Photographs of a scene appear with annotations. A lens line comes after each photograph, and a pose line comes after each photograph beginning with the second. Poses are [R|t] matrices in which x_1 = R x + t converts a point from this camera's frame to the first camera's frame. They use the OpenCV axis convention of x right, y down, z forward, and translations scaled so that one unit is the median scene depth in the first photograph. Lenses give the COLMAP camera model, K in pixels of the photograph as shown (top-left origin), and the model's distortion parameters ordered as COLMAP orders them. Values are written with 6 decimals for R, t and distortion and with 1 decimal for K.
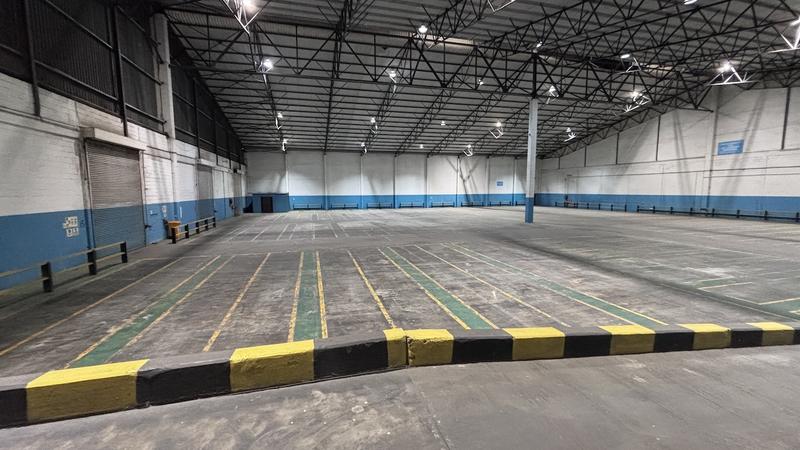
lens RADIAL K [[320.8, 0, 401.1], [0, 320.8, 224.2], [0, 0, 1]] dist [0.001000, -0.000583]
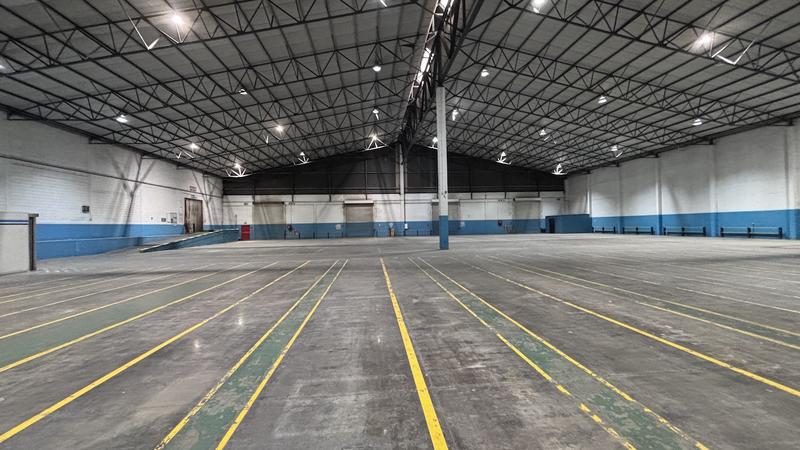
lens RADIAL K [[320.8, 0, 396.6], [0, 320.8, 225.4], [0, 0, 1]] dist [0.001000, -0.000583]
pose [[-0.172359, 0.007369, -0.985007, 0.736563], [-0.080916, 0.996487, 0.021614, -0.041335], [0.981705, 0.083428, -0.171158, 0.639852]]
